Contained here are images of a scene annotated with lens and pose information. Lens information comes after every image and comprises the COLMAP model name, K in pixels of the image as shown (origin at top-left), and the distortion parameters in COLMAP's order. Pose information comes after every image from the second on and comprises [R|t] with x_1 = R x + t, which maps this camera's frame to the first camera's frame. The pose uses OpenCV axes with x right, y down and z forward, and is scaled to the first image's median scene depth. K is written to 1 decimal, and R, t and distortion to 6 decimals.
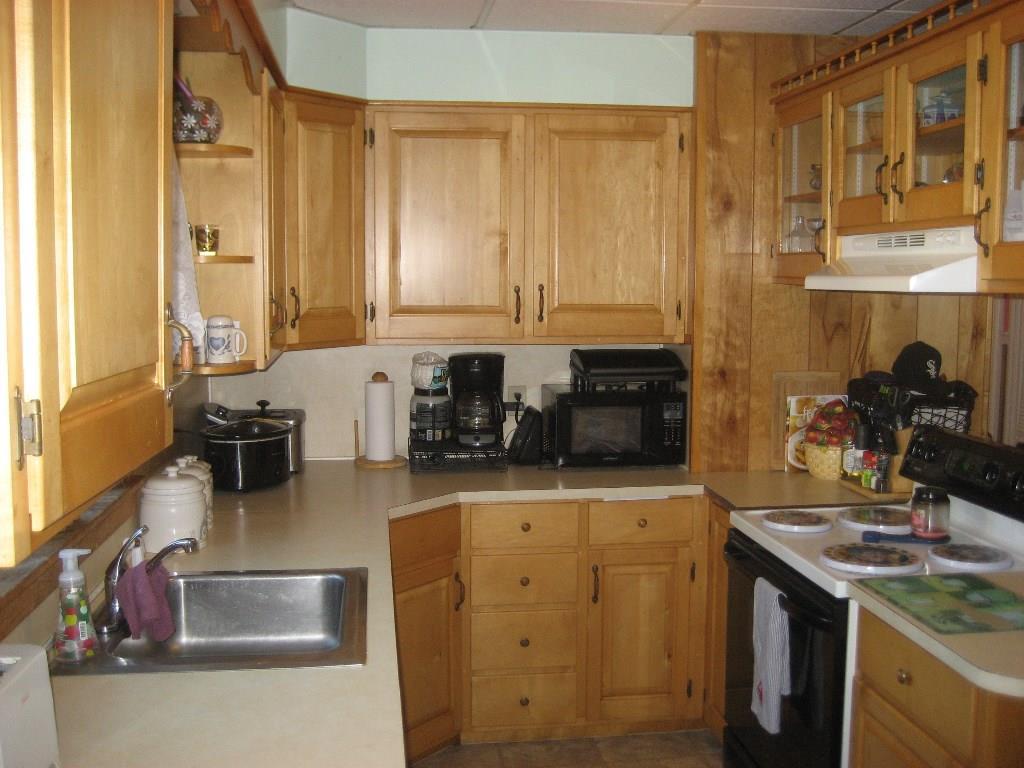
lens RADIAL K [[1066.3, 0, 512.0], [0, 1066.3, 384.0], [0, 0, 1]] dist [-0.146568, 0.205401]
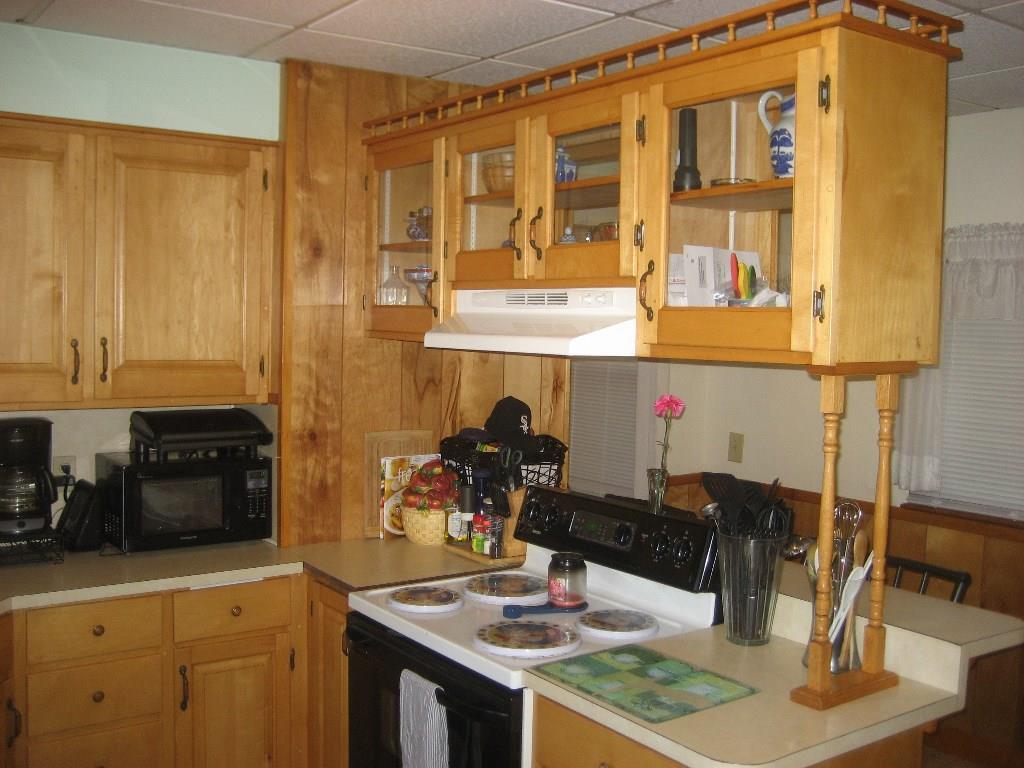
lens RADIAL K [[1066.3, 0, 512.0], [0, 1066.3, 384.0], [0, 0, 1]] dist [-0.146568, 0.205401]
pose [[0.880648, -0.012734, 0.473601, -0.083612], [0.029186, 0.999198, -0.027404, -0.025300], [-0.472872, 0.037955, 0.880313, 0.121652]]
